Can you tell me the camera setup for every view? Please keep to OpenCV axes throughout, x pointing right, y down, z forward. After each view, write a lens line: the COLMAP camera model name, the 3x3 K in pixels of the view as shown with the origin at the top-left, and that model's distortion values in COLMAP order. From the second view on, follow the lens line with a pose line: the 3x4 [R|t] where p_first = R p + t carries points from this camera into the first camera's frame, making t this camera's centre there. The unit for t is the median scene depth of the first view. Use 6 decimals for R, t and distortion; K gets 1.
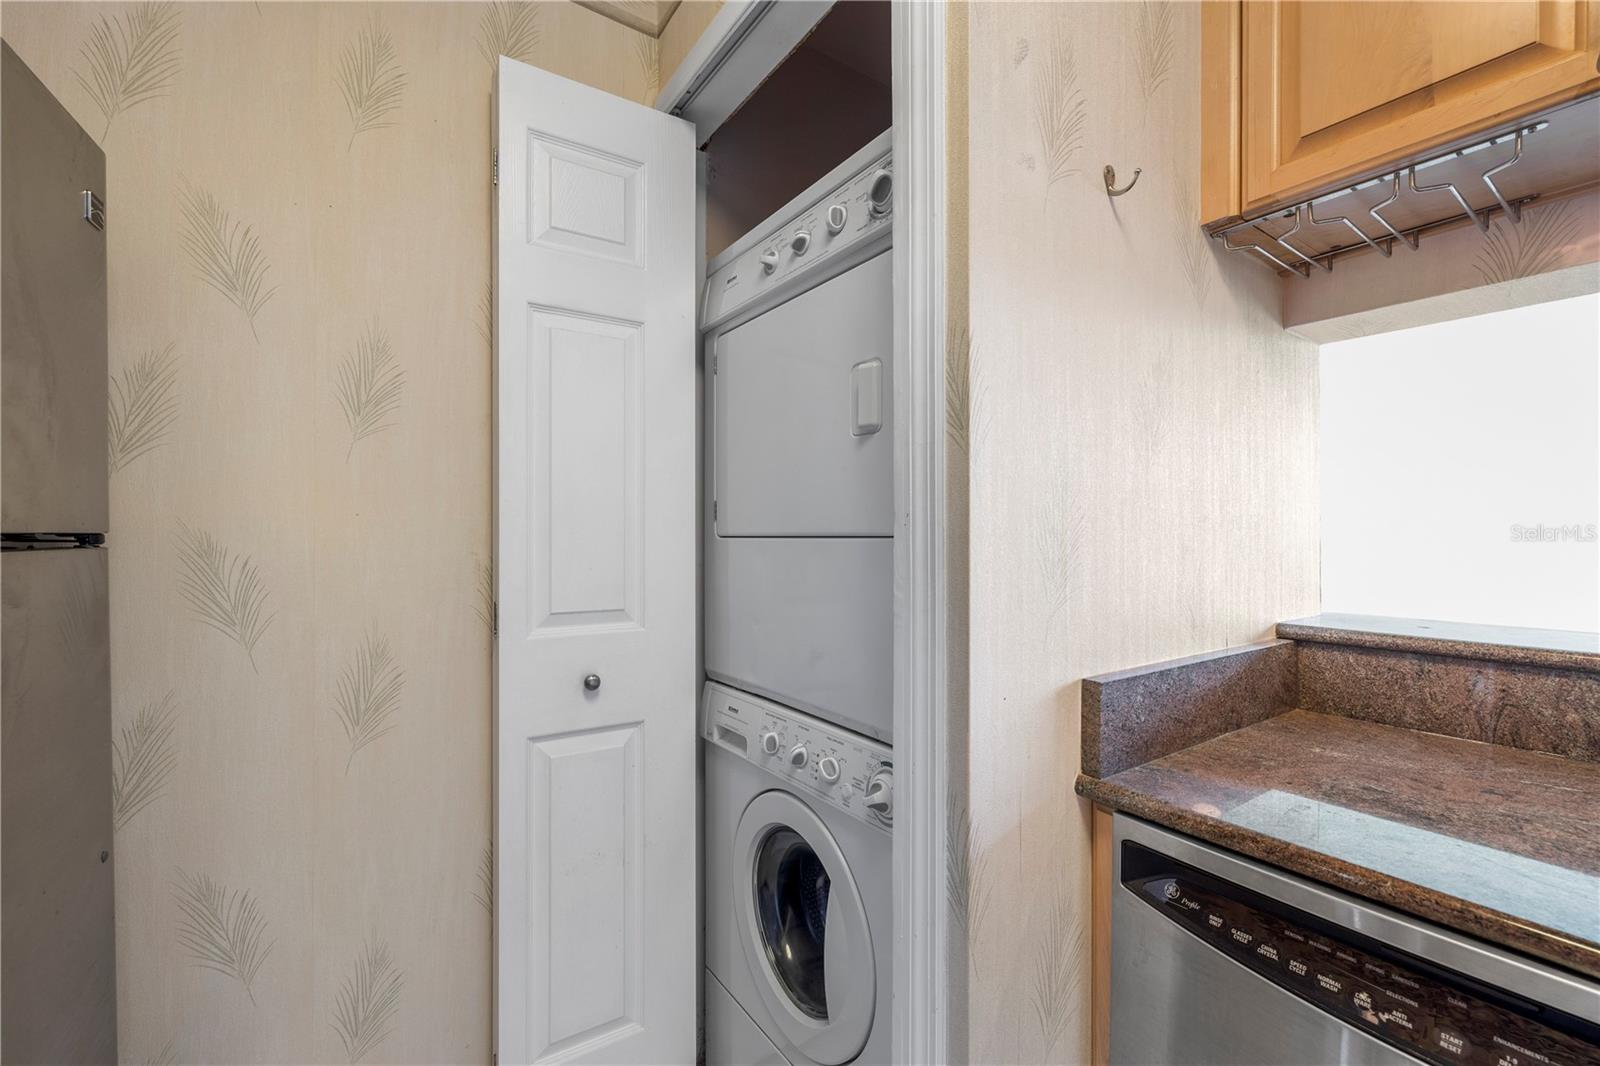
lens RADIAL K [[673.9, 0, 798.7], [0, 673.9, 537.3], [0, 0, 1]] dist [0.000798, 0.000192]
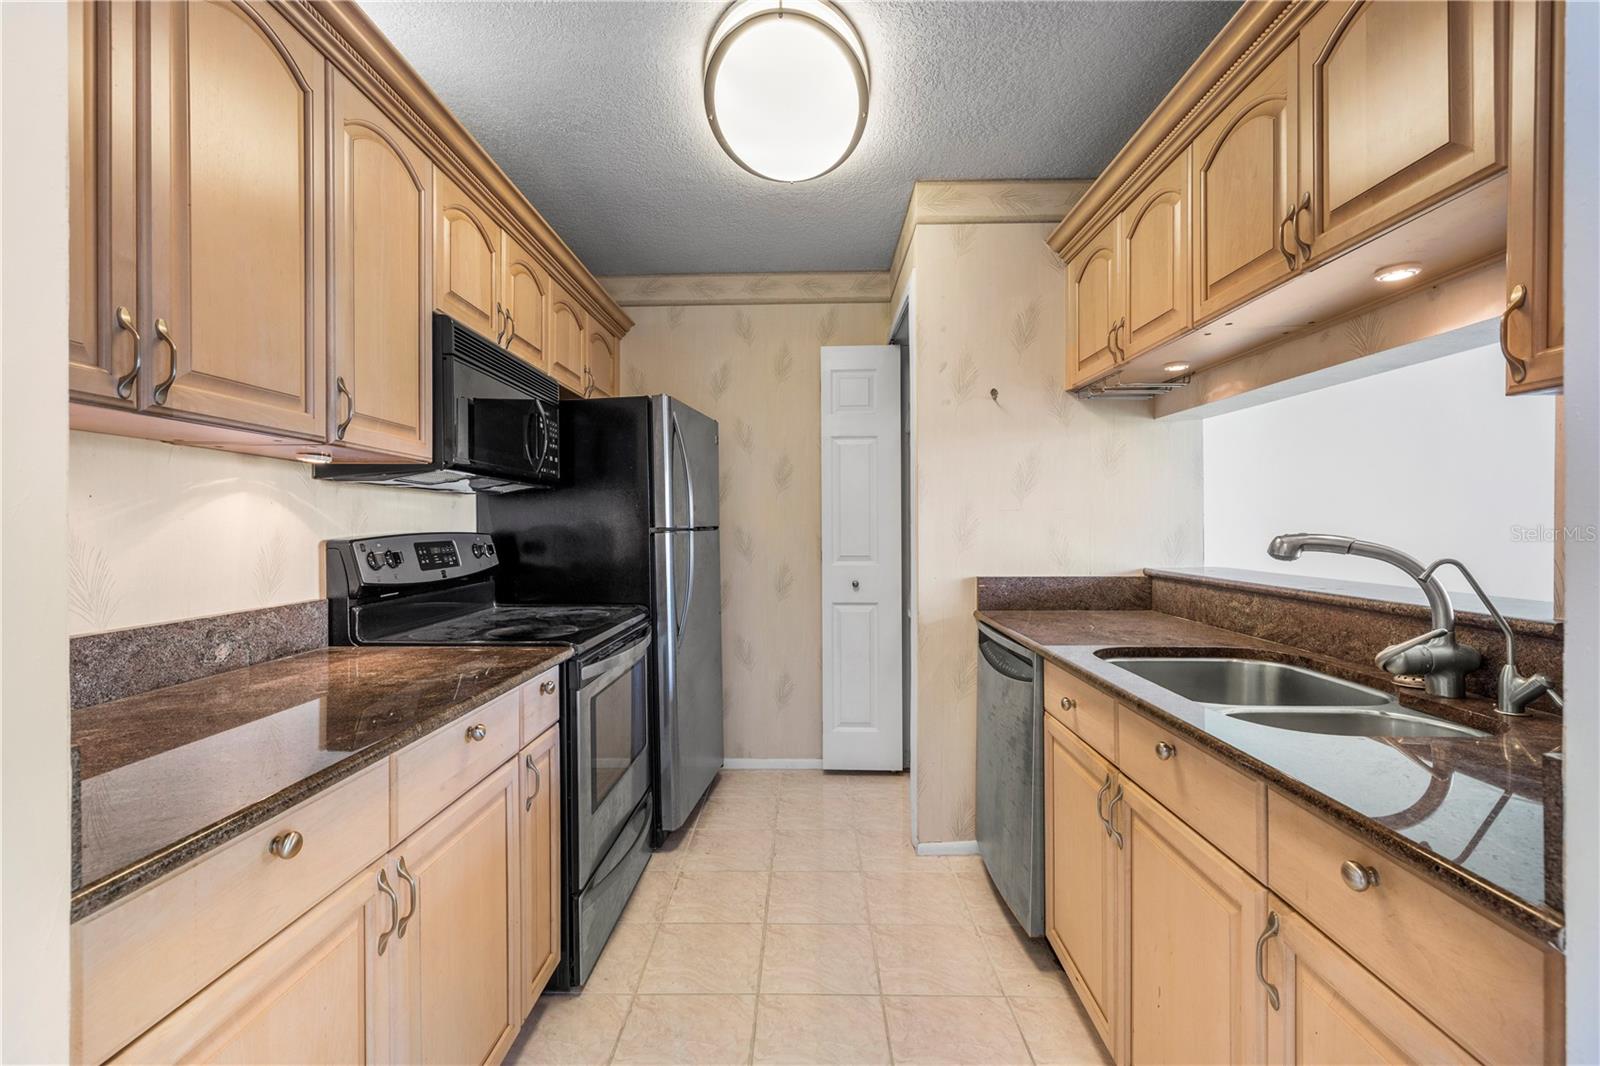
lens RADIAL K [[694.0, 0, 799.0], [0, 694.0, 527.8], [0, 0, 1]] dist [-0.000473, 0.000955]
pose [[0.812586, -0.002273, -0.582836, 1.106444], [0.005448, 0.999978, 0.003697, -0.005713], [0.582815, -0.006179, 0.812581, -1.314495]]
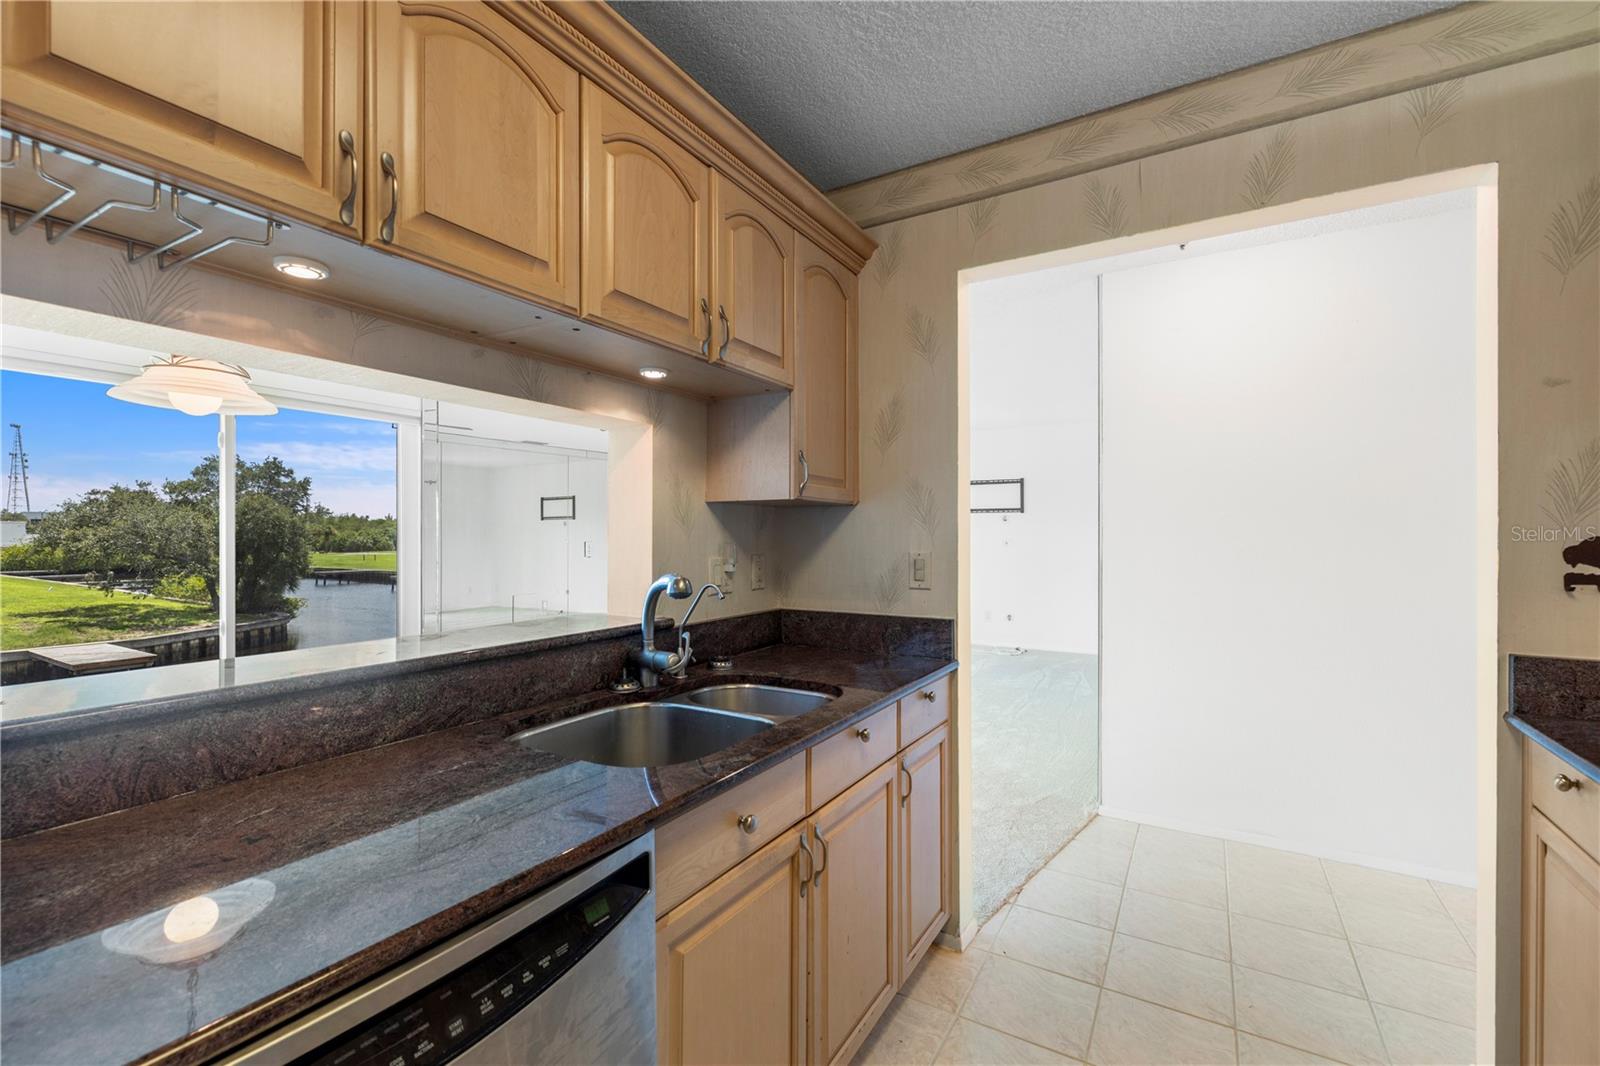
lens RADIAL K [[694.0, 0, 805.0], [0, 694.0, 528.9], [0, 0, 1]] dist [-0.000473, 0.000955]
pose [[-0.419600, -0.000224, 0.907709, -0.210055], [-0.003655, 0.999992, -0.001443, -0.072651], [-0.907702, -0.003924, -0.419597, 0.465858]]
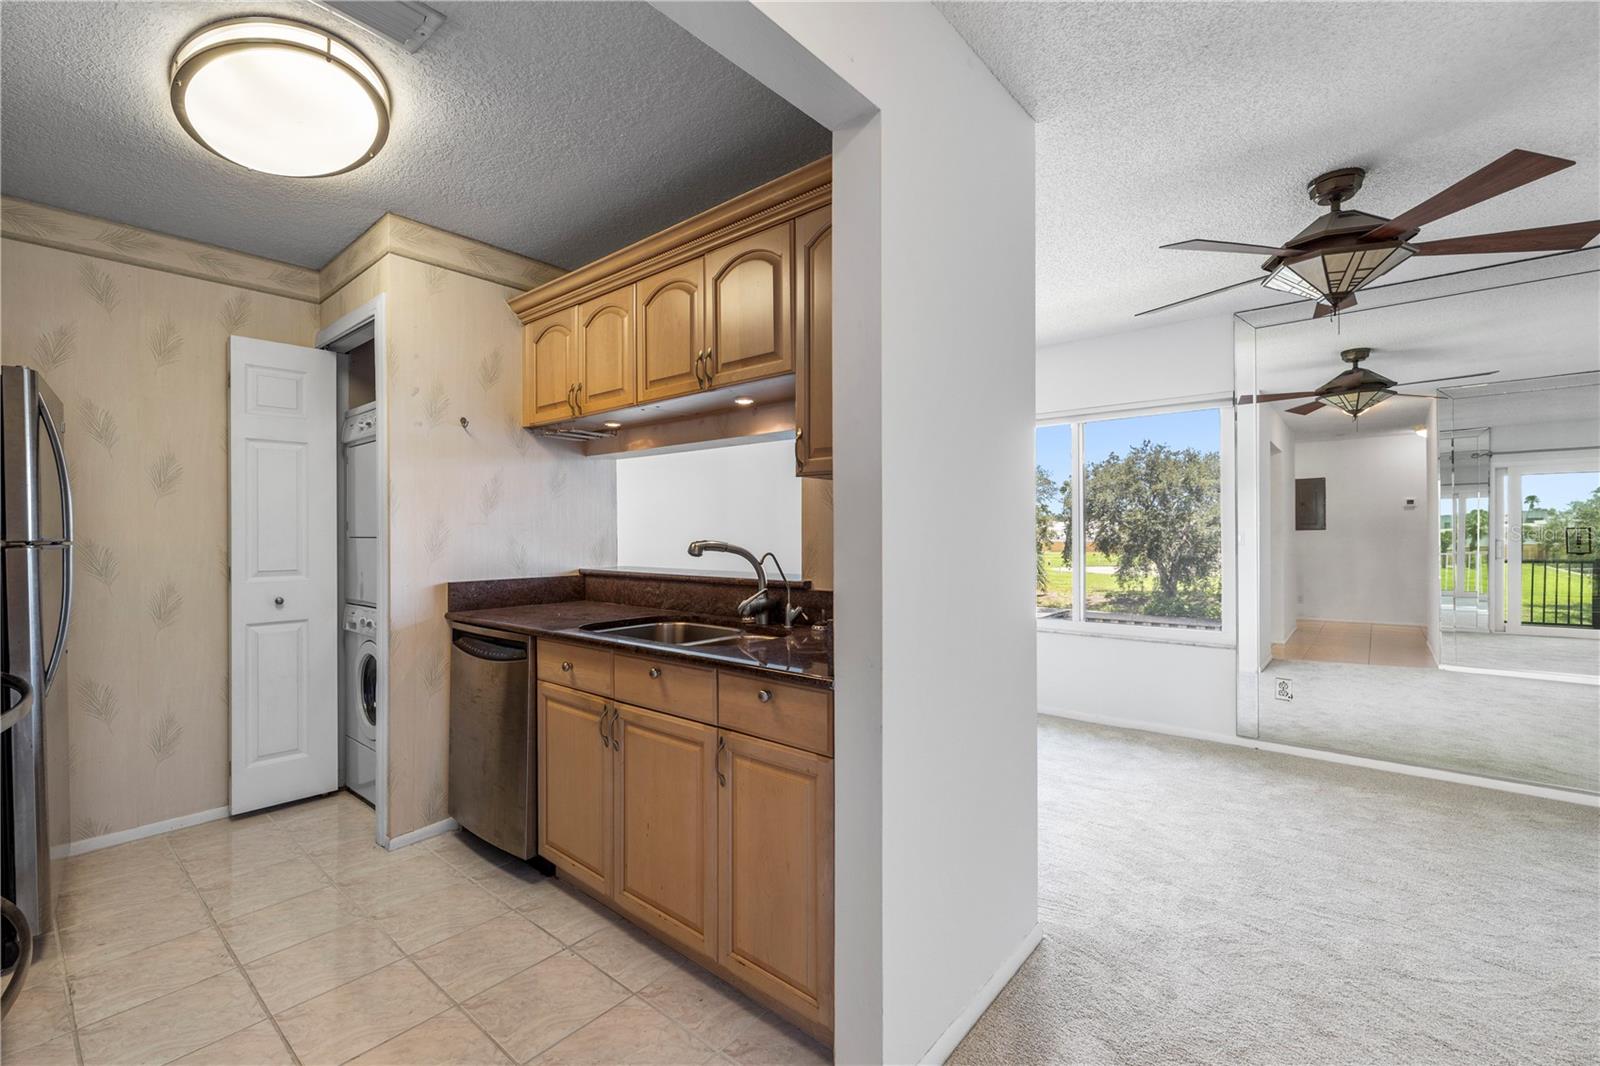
lens RADIAL K [[673.9, 0, 796.3], [0, 673.9, 530.2], [0, 0, 1]] dist [0.000798, 0.000192]
pose [[0.965253, -0.005288, 0.261263, 0.861785], [0.006457, 0.999973, -0.003618, -0.008894], [-0.261237, 0.005179, 0.965261, -1.825181]]
